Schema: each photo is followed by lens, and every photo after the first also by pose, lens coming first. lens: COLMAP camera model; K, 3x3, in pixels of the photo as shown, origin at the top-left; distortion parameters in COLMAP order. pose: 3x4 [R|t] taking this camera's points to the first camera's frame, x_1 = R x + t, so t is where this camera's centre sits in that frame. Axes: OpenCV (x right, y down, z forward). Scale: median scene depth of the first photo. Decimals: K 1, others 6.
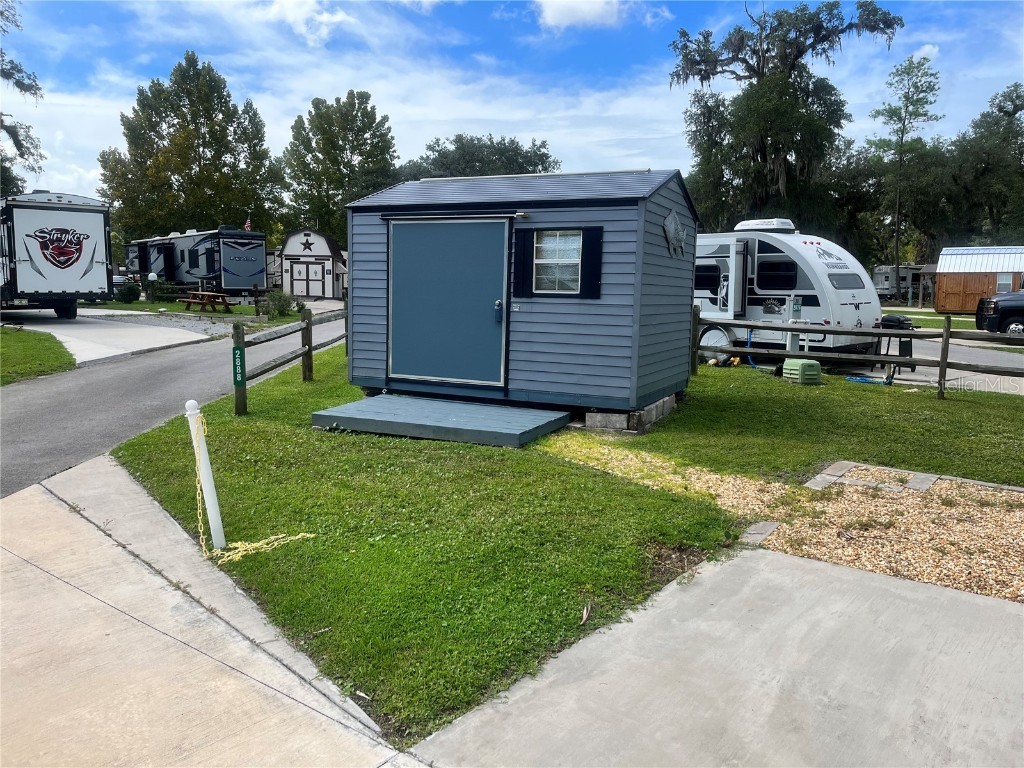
lens RADIAL K [[780.3, 0, 535.9], [0, 780.3, 401.7], [0, 0, 1]] dist [0.075627, -0.097685]
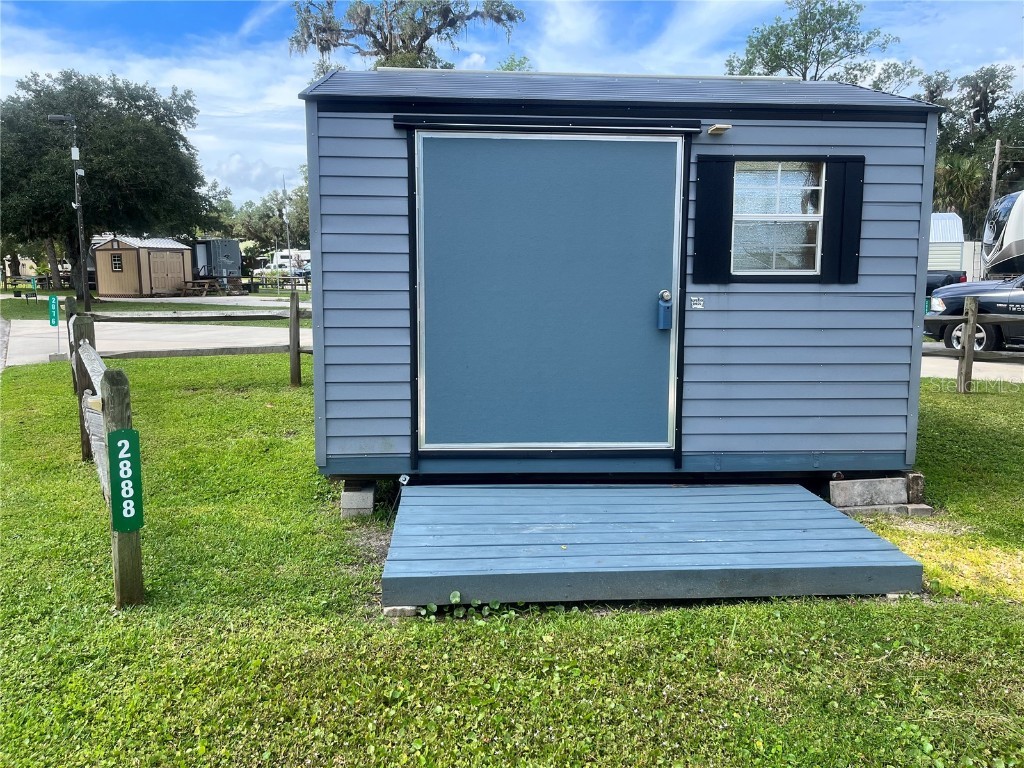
lens RADIAL K [[780.3, 0, 508.0], [0, 780.3, 378.0], [0, 0, 1]] dist [0.075627, -0.097685]
pose [[0.876840, -0.076696, 0.474625, -0.368996], [0.083245, 0.996503, 0.007239, -0.076592], [-0.473520, 0.033162, 0.880158, 0.538183]]
